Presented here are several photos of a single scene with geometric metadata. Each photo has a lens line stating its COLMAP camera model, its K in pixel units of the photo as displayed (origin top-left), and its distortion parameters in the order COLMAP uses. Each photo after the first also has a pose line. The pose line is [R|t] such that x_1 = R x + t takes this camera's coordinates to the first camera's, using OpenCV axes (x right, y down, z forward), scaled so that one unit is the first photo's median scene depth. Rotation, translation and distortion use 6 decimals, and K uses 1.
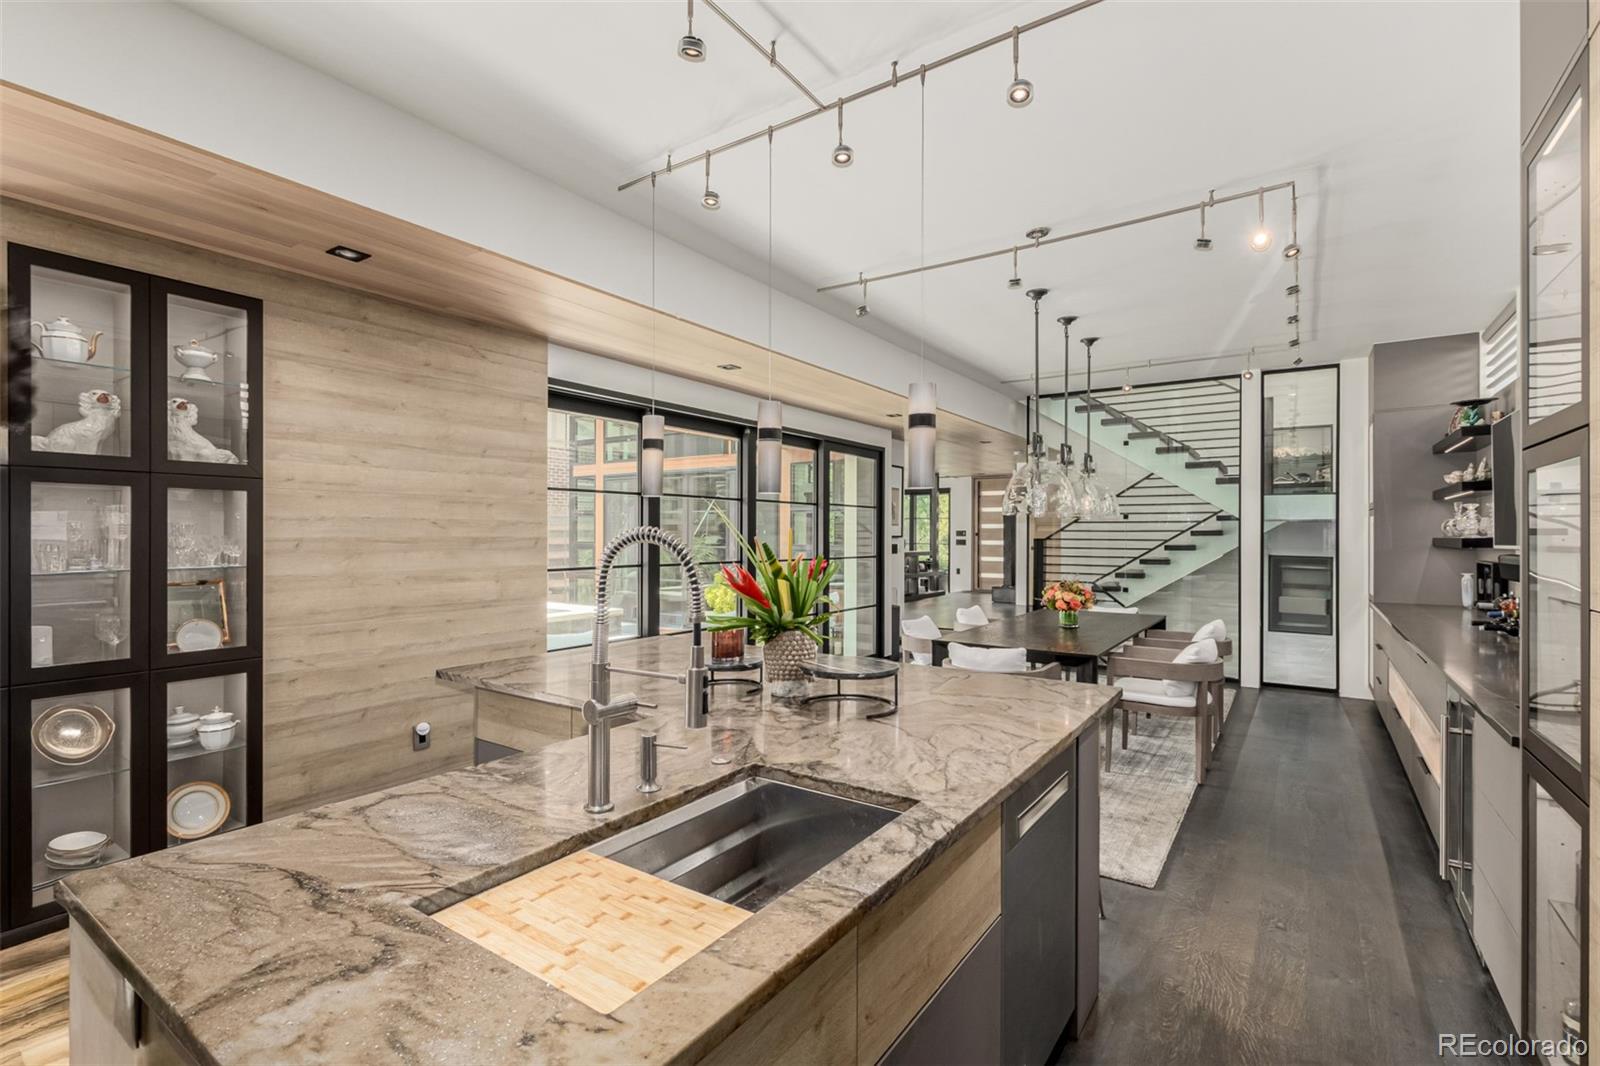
lens RADIAL K [[738.6, 0, 779.1], [0, 738.6, 534.9], [0, 0, 1]] dist [0.002028, 0.000255]
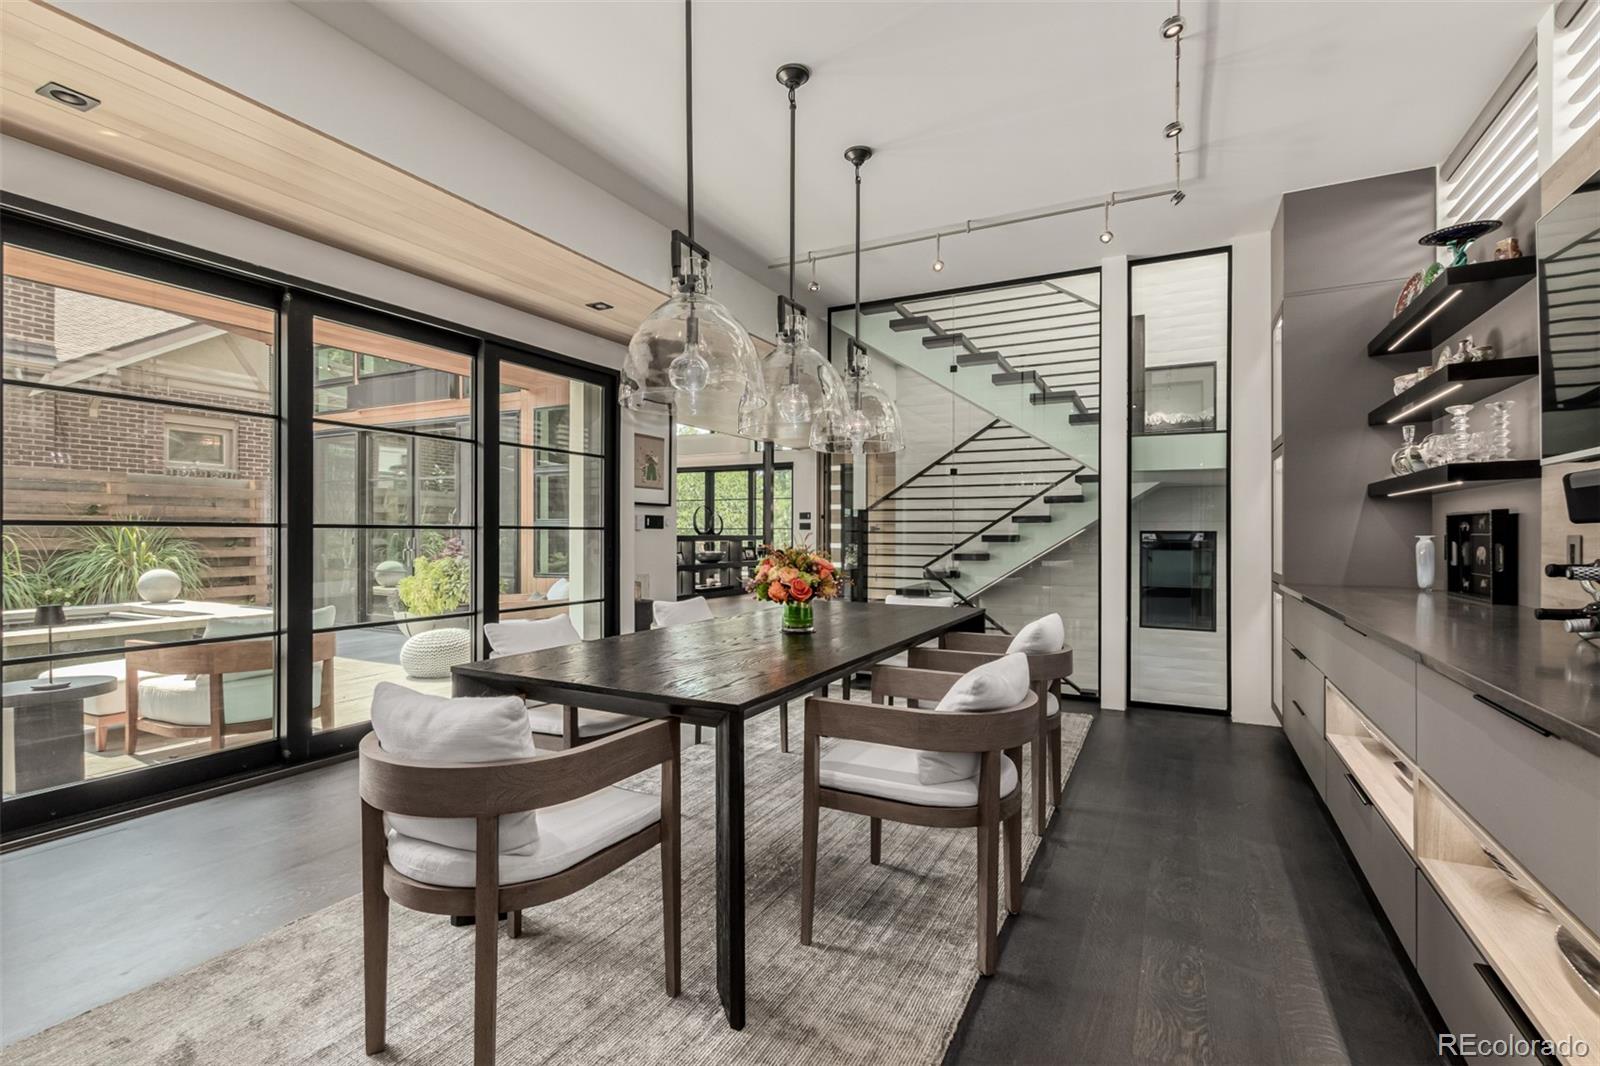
lens RADIAL K [[738.6, 0, 780.1], [0, 738.6, 536.3], [0, 0, 1]] dist [0.002028, 0.000255]
pose [[0.992211, -0.001317, 0.124560, 0.335917], [0.000916, 0.999994, 0.003278, 0.055857], [-0.124563, -0.003139, 0.992207, 0.488408]]
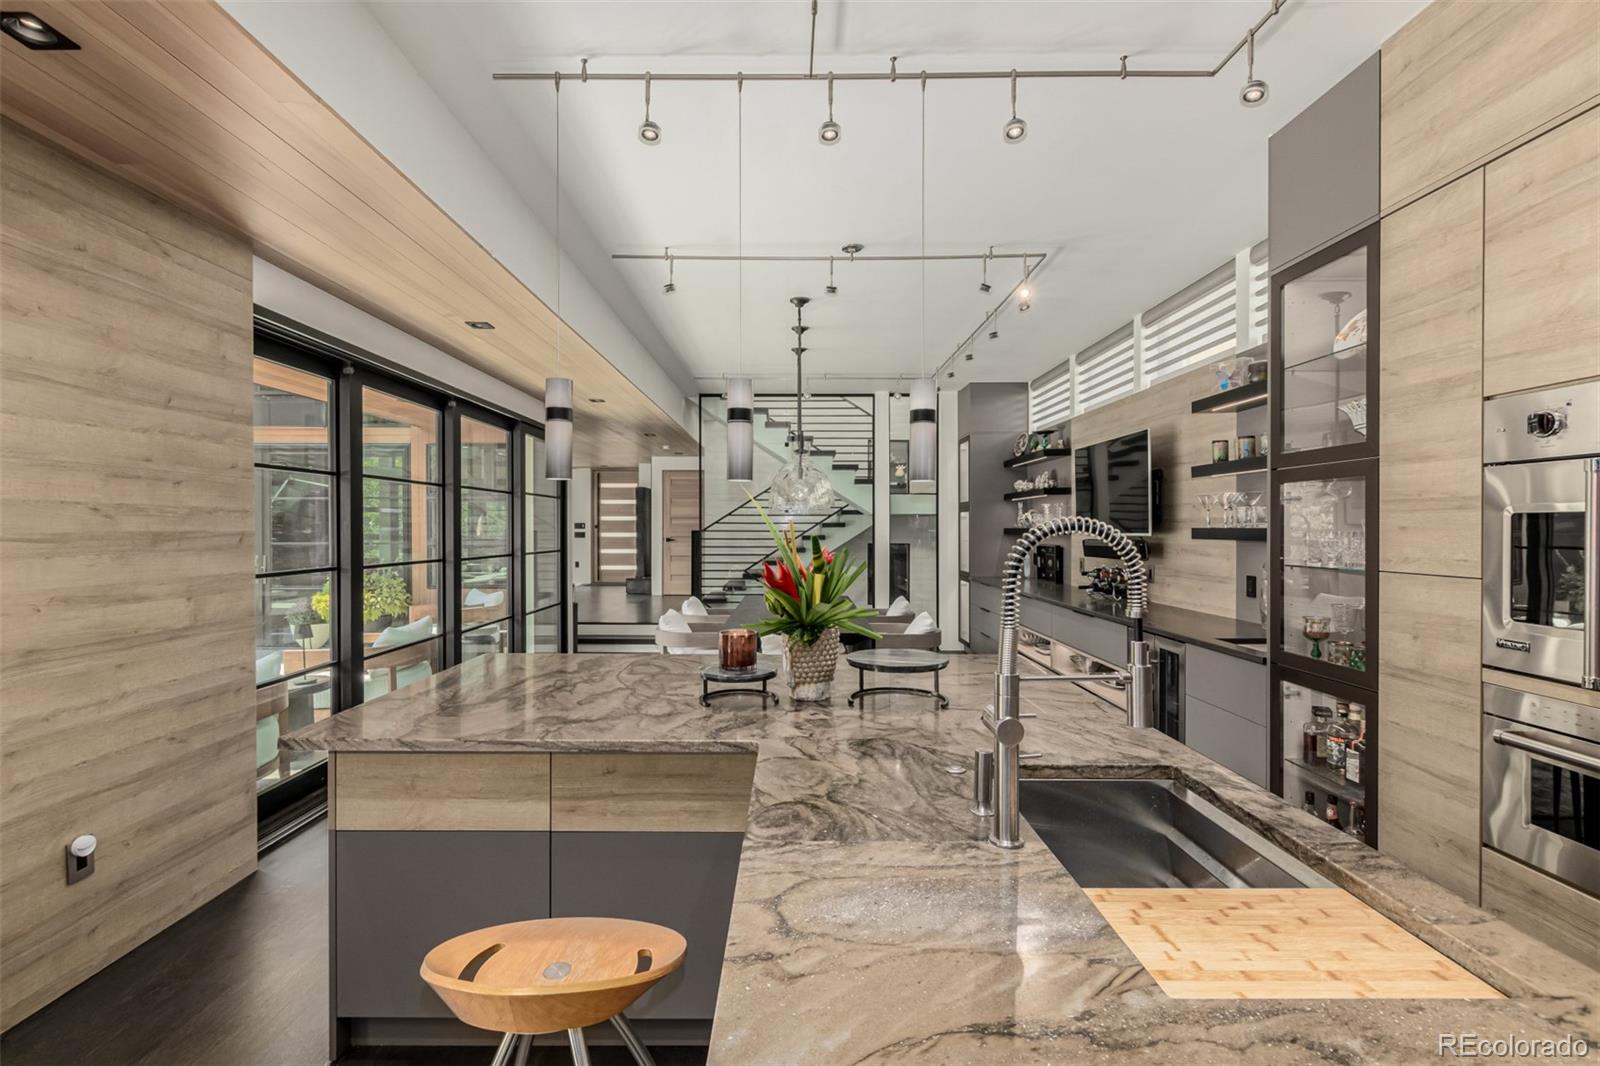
lens RADIAL K [[738.6, 0, 787.8], [0, 738.6, 533.1], [0, 0, 1]] dist [0.002028, 0.000255]
pose [[0.818076, -0.007295, 0.575064, -0.274608], [0.002865, 0.999959, 0.008609, 0.000067], [-0.575103, -0.005395, 0.818063, 0.128107]]
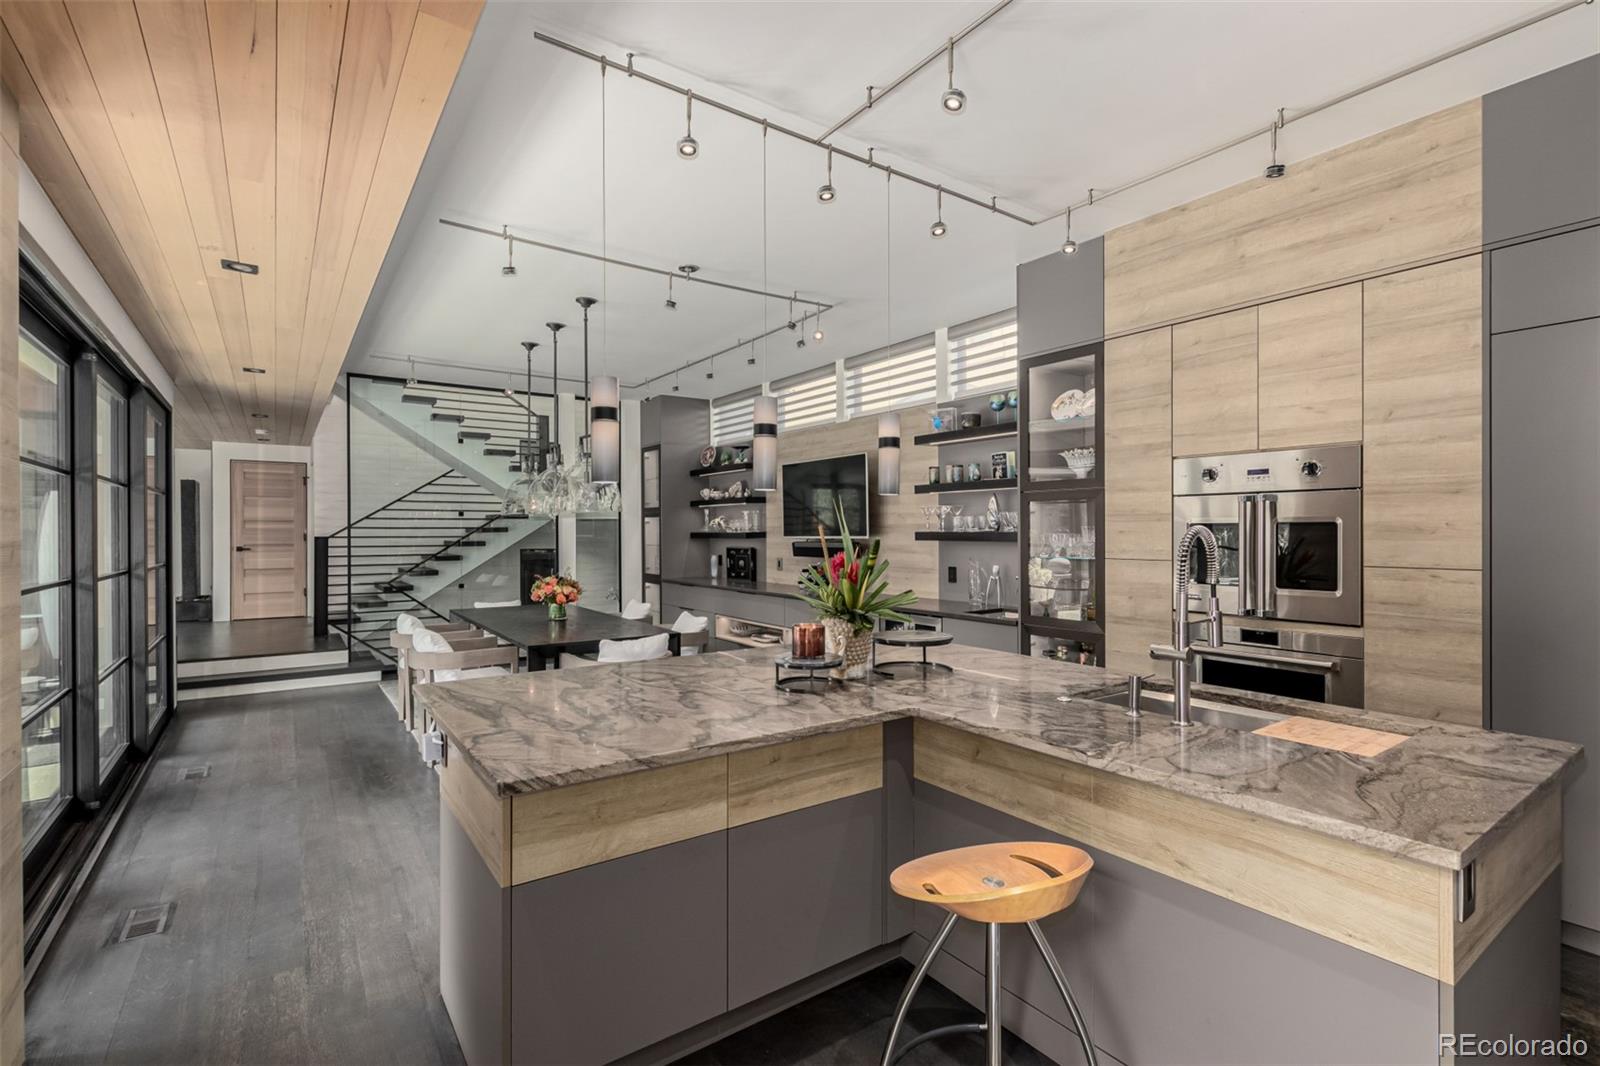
lens RADIAL K [[738.6, 0, 803.5], [0, 738.6, 534.4], [0, 0, 1]] dist [0.002028, 0.000255]
pose [[0.325334, -0.008360, 0.945562, -0.527508], [0.004475, 0.999963, 0.007302, -0.002414], [-0.945589, 0.001856, 0.325360, 0.355409]]
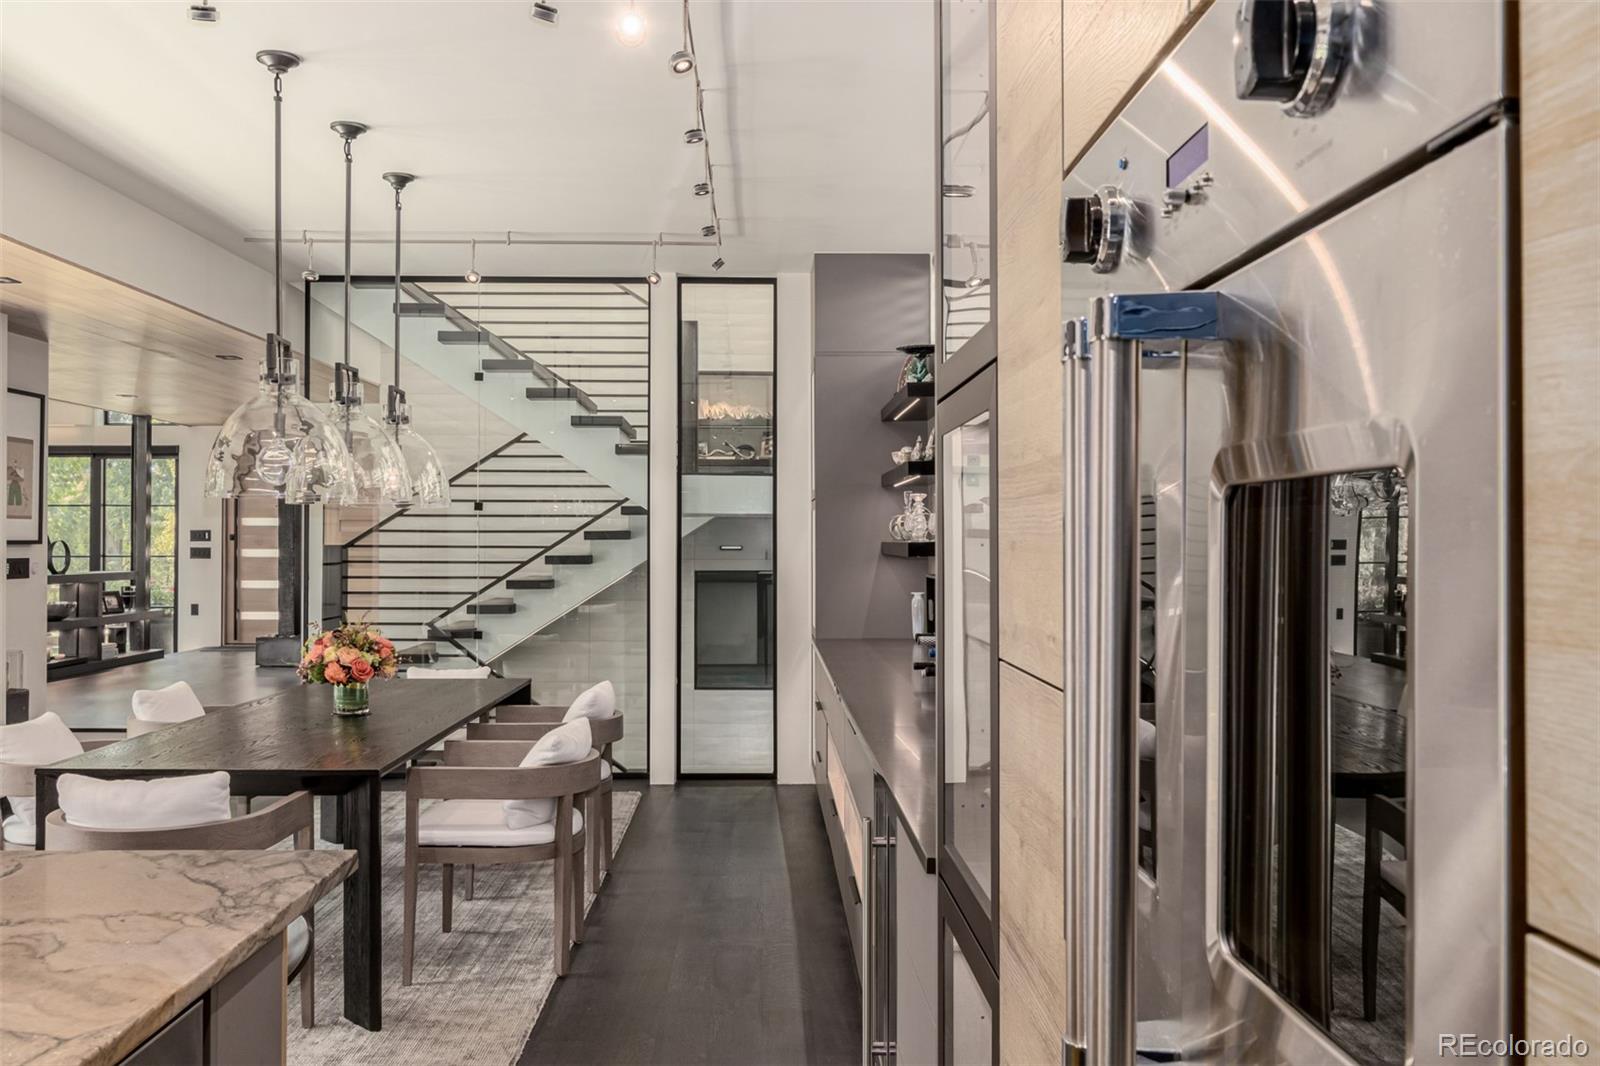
lens RADIAL K [[1320.6, 0, 786.8], [0, 1320.6, 527.7], [0, 0, 1]] dist [-0.005201, 0.000968]
pose [[0.804985, 0.003813, 0.593283, 0.091544], [0.001011, 0.999969, -0.007799, 0.000135], [-0.593294, 0.006878, 0.804956, 0.066790]]
